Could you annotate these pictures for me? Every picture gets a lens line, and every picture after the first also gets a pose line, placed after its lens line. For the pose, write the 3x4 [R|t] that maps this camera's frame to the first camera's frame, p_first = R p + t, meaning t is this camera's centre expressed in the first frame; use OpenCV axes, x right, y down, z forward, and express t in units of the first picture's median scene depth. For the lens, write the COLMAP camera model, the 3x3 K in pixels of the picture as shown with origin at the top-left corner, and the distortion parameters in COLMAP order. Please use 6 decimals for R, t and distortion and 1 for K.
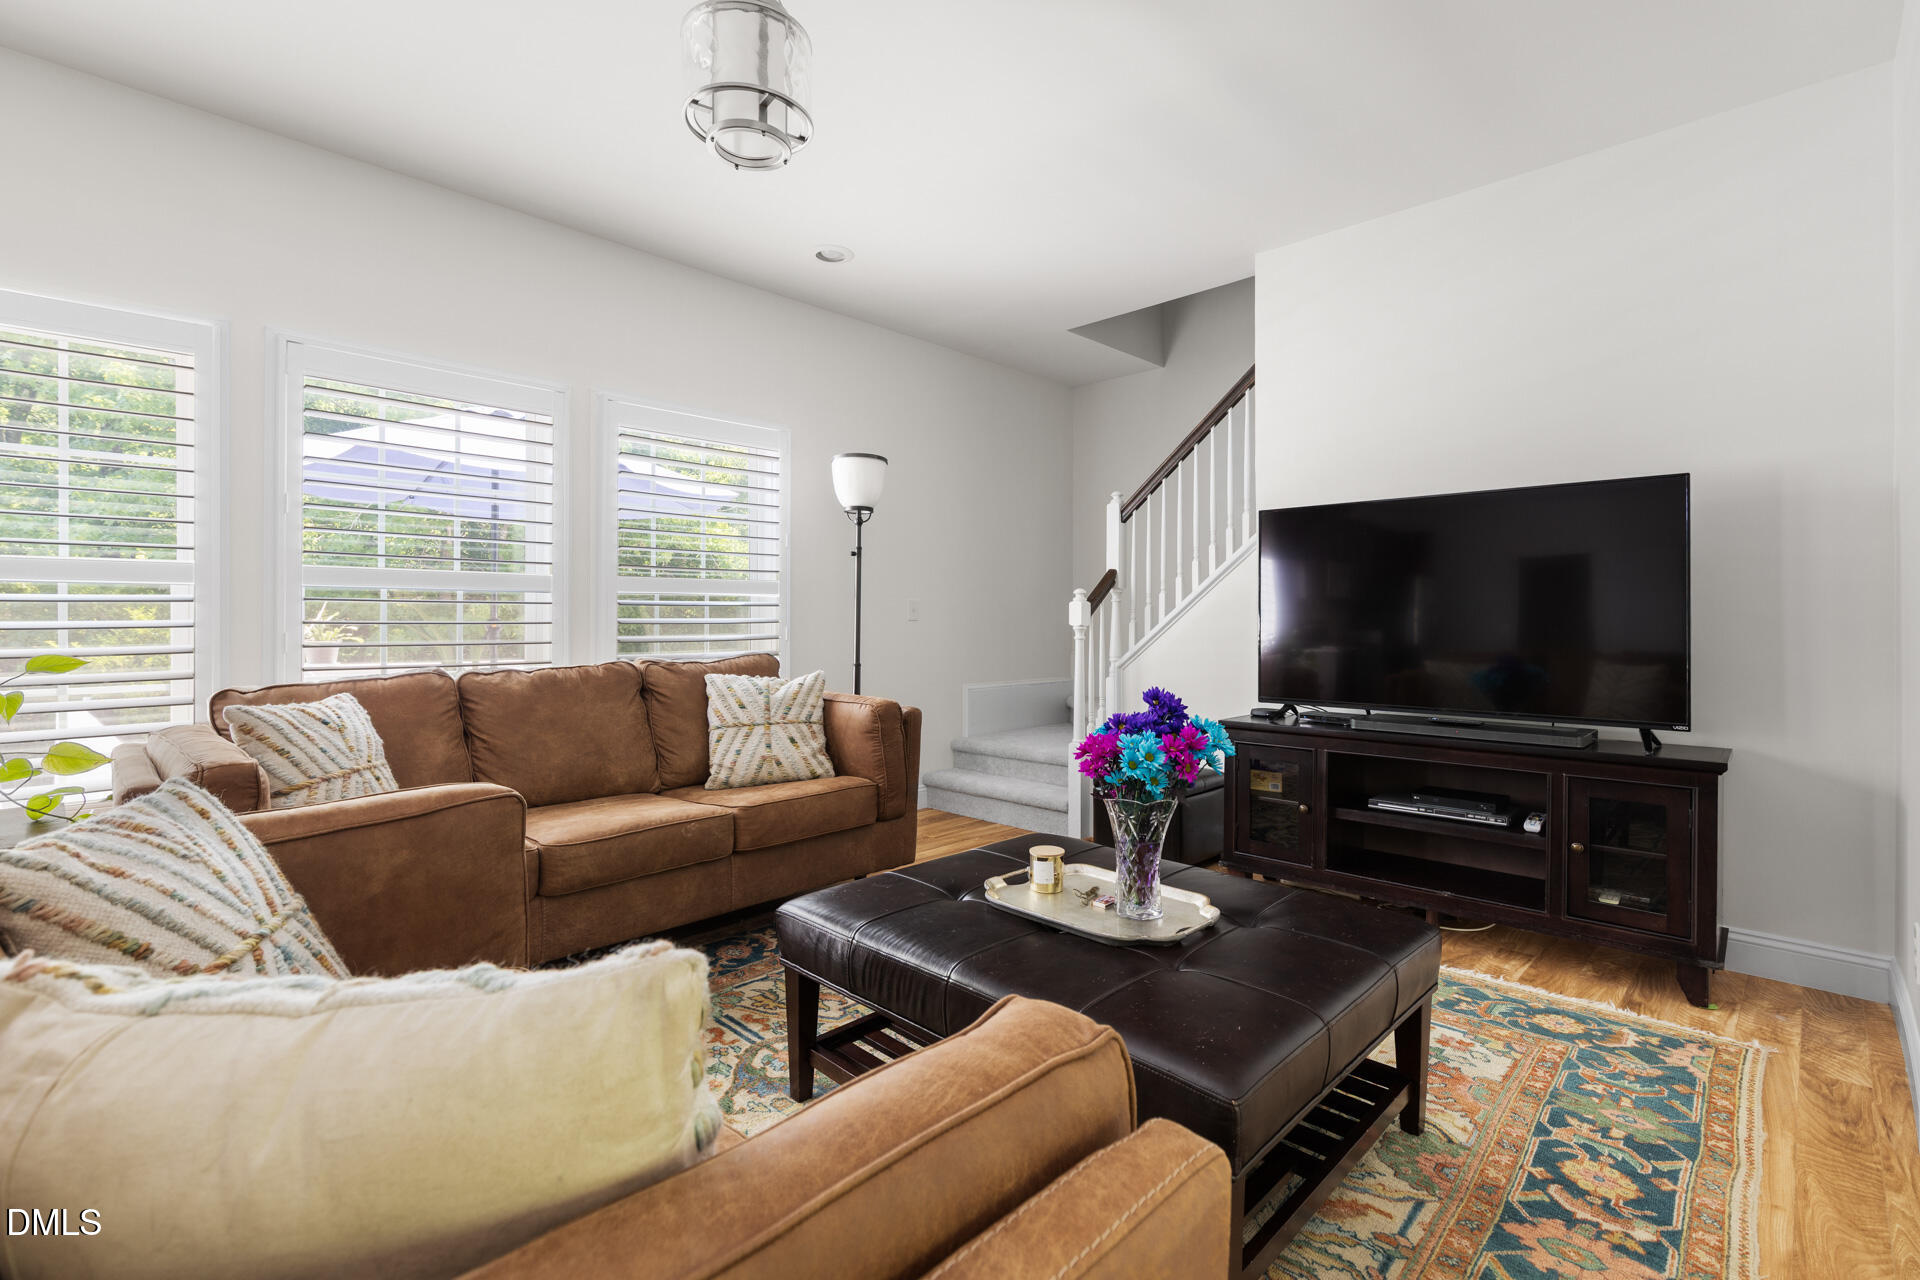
lens RADIAL K [[865.3, 0, 963.2], [0, 865.3, 627.2], [0, 0, 1]] dist [0.006115, -0.003240]
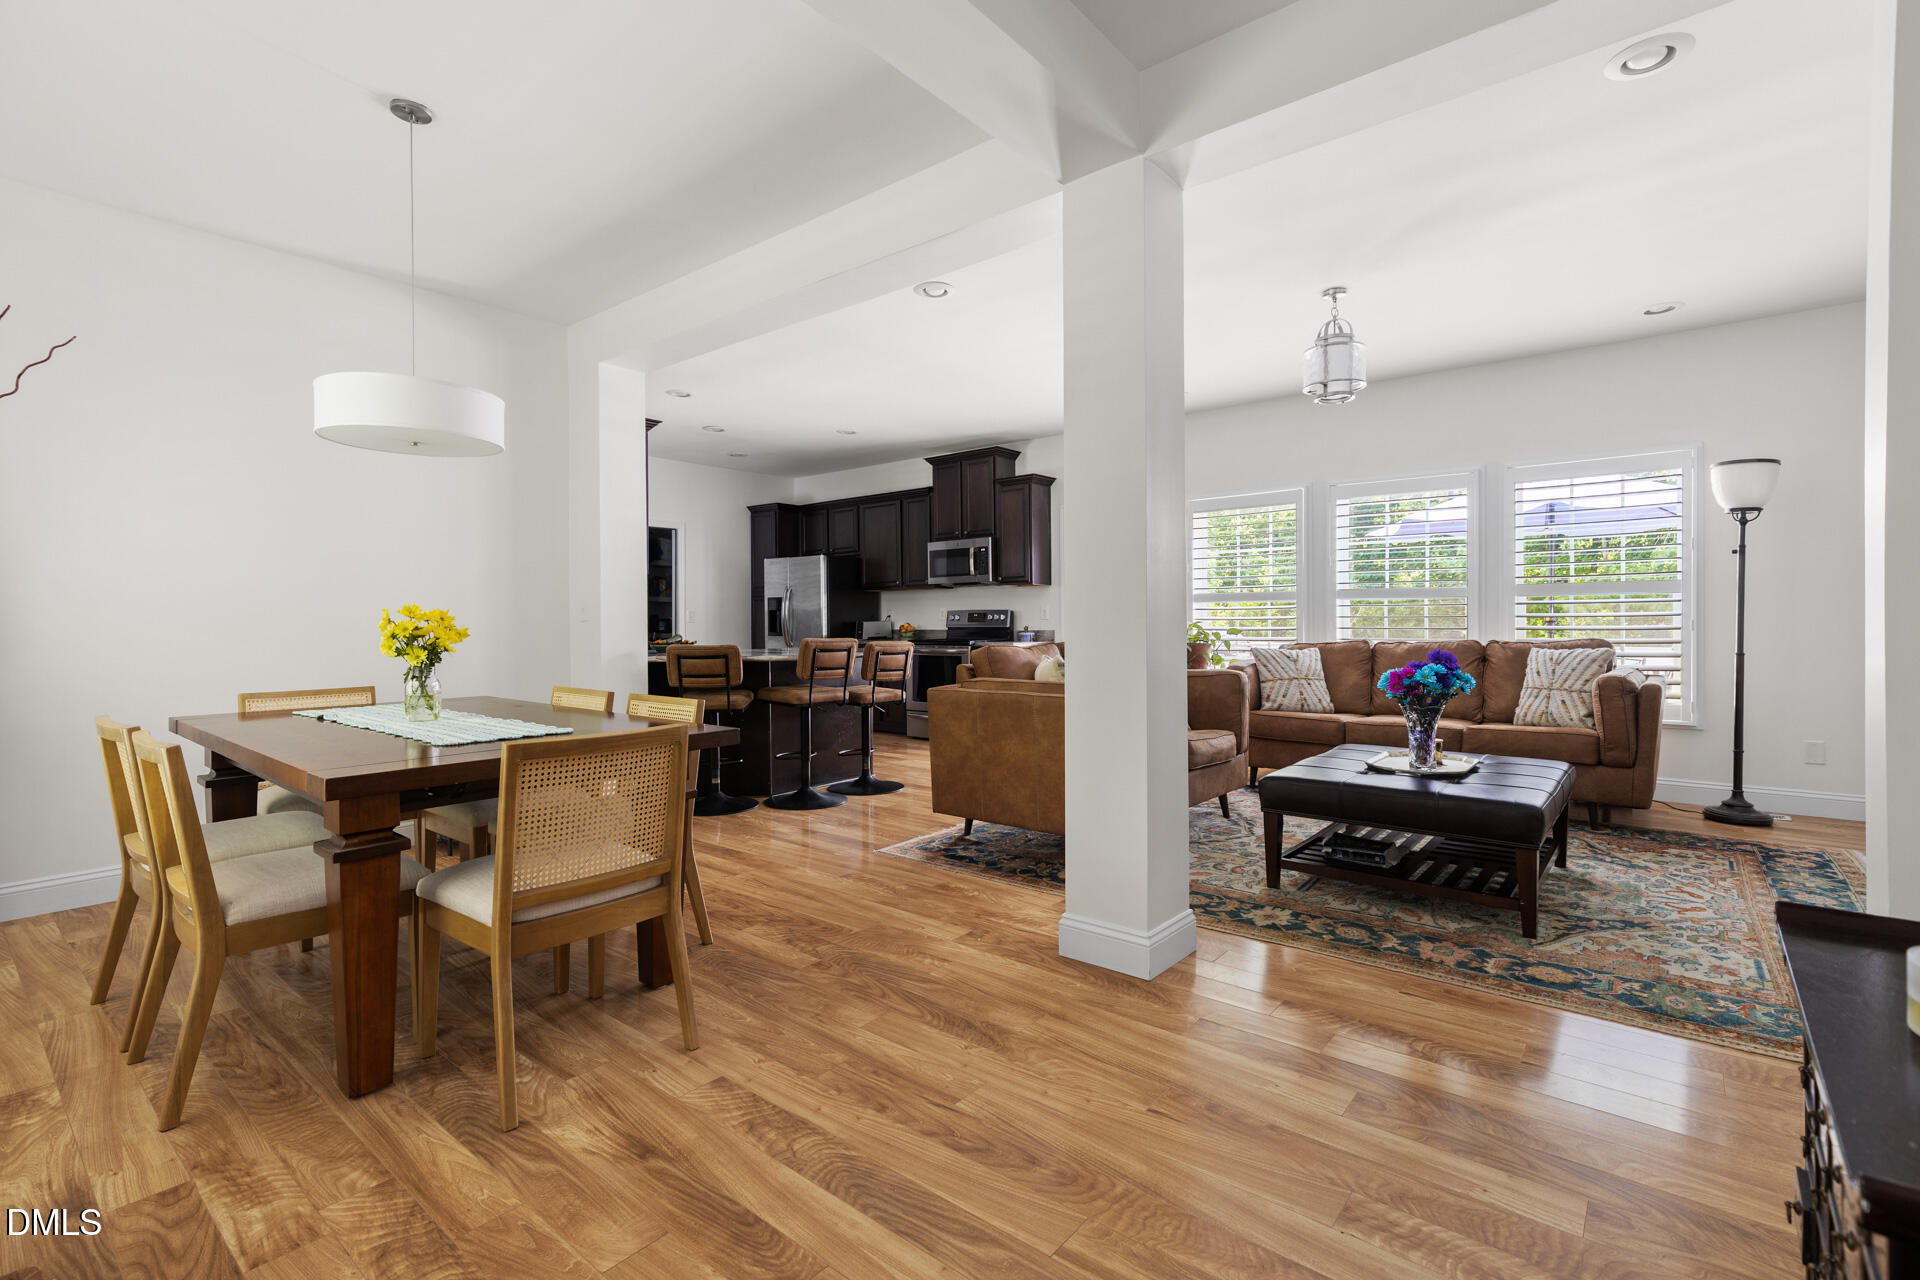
lens RADIAL K [[865.3, 0, 952.4], [0, 865.3, 630.3], [0, 0, 1]] dist [0.006115, -0.003240]
pose [[0.084156, 0.011069, -0.996391, 1.707864], [-0.005216, 0.999929, 0.010668, 0.013776], [0.996439, 0.004299, 0.084207, -0.144905]]
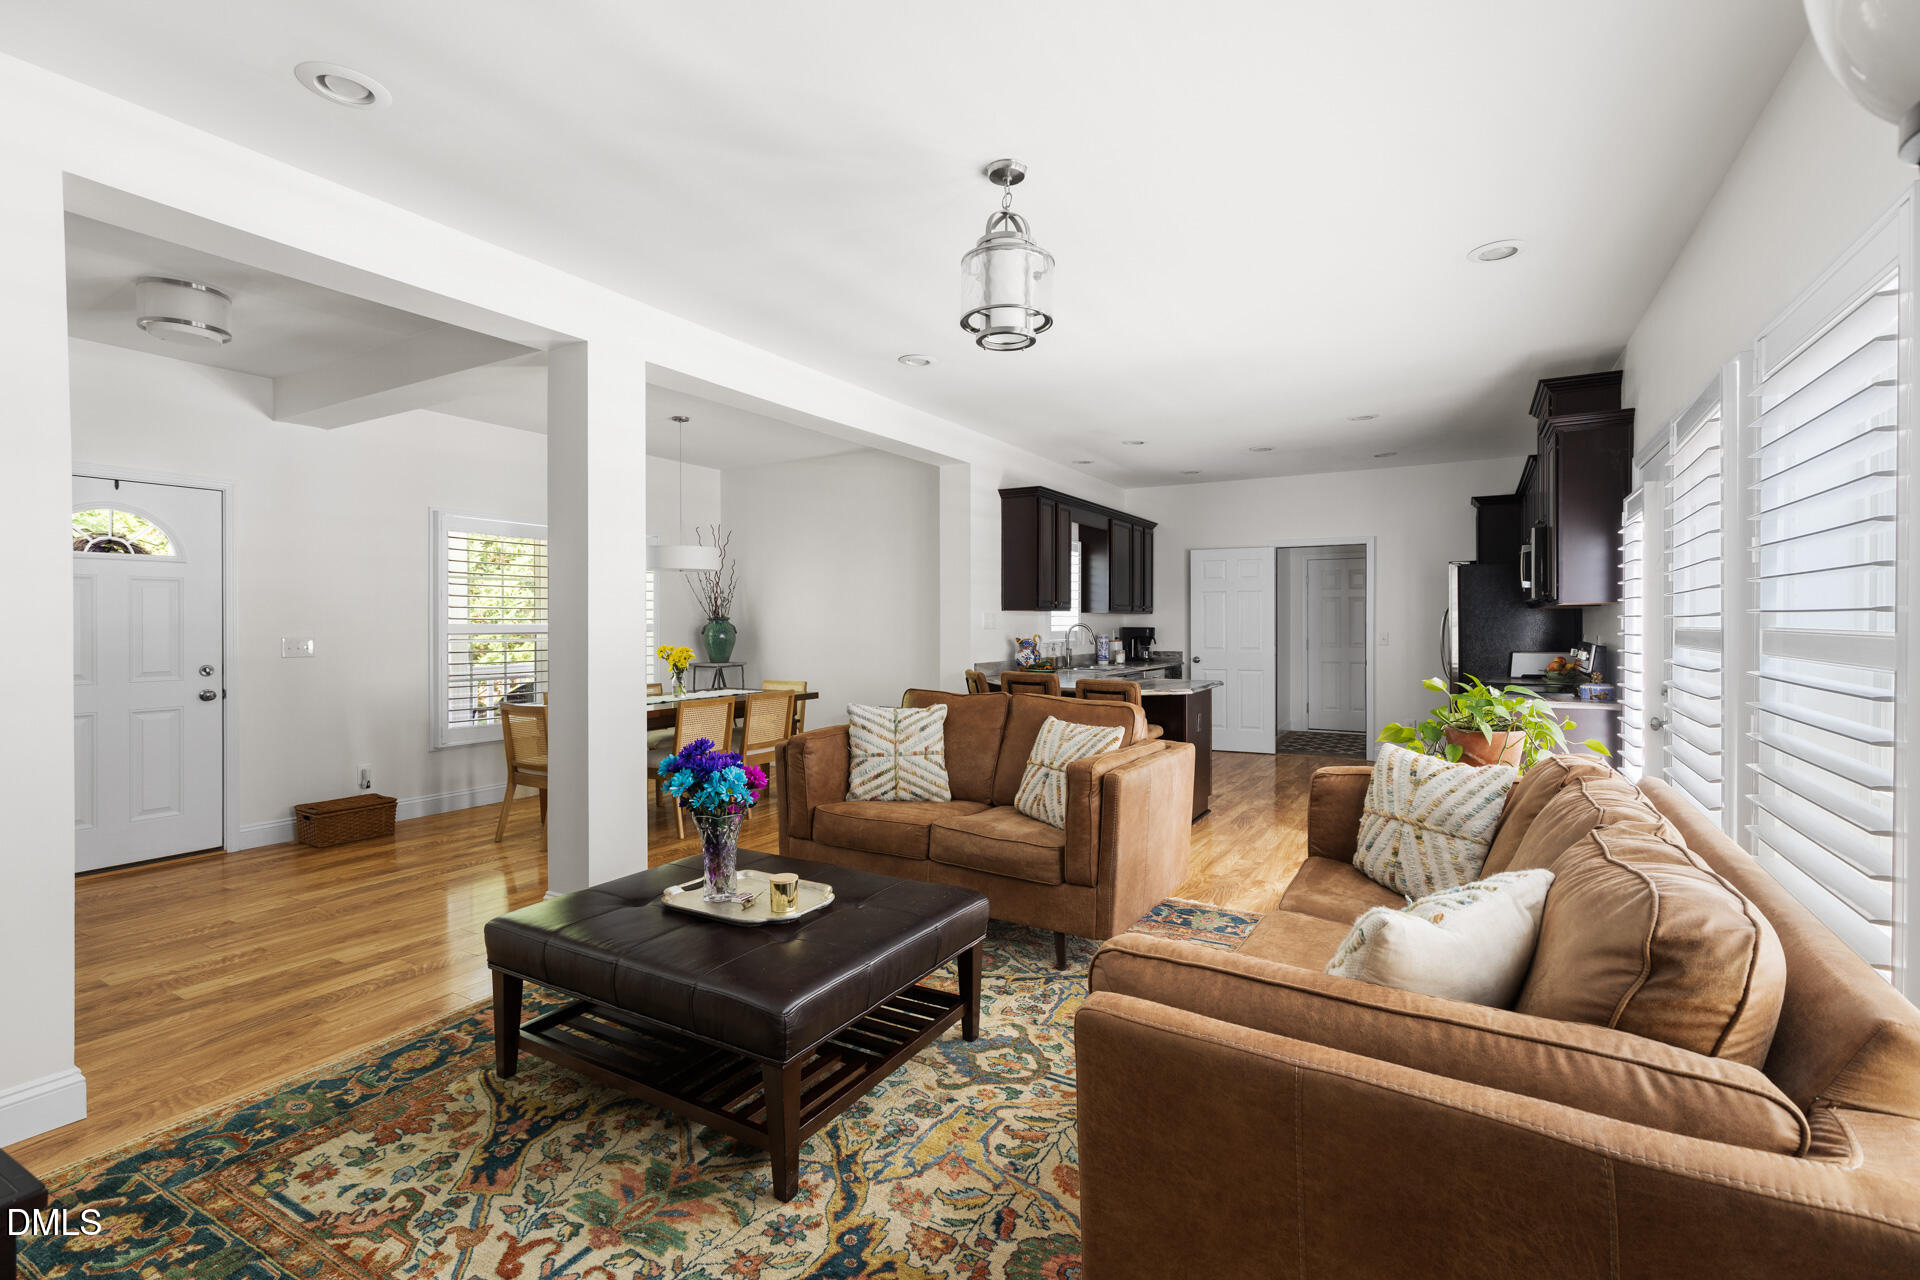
lens RADIAL K [[865.3, 0, 960.8], [0, 865.3, 605.3], [0, 0, 1]] dist [0.006115, -0.003240]
pose [[-0.970790, 0.000252, -0.239932, 0.142651], [0.003049, 0.999932, -0.011287, -0.100430], [0.239912, -0.011688, -0.970724, 2.119384]]
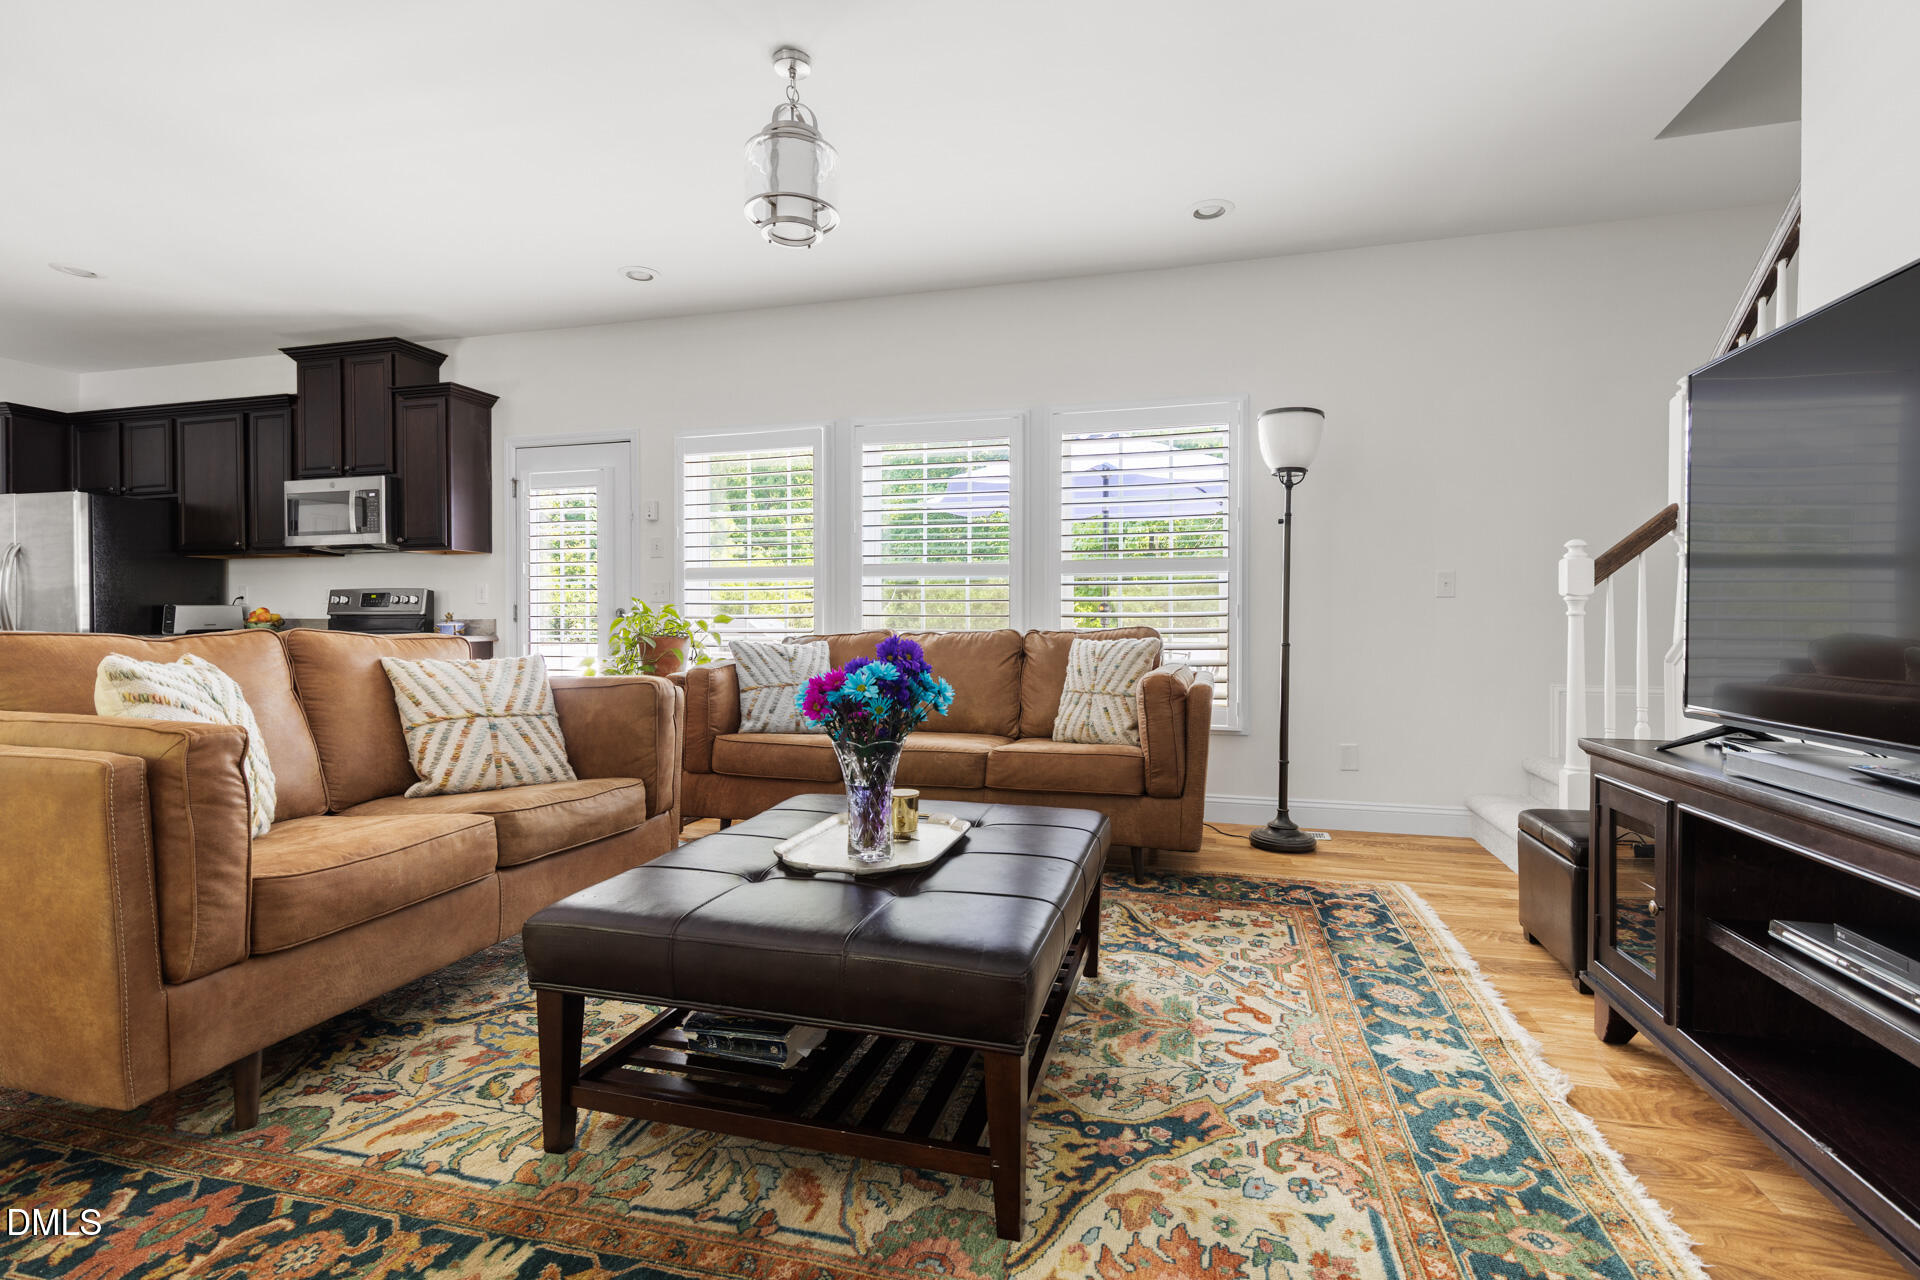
lens RADIAL K [[865.3, 0, 962.2], [0, 865.3, 639.0], [0, 0, 1]] dist [0.006115, -0.003240]
pose [[0.483628, 0.020071, -0.875043, 0.983860], [-0.010022, 0.999798, 0.017393, 0.048950], [0.875216, 0.000358, 0.483732, 0.521283]]
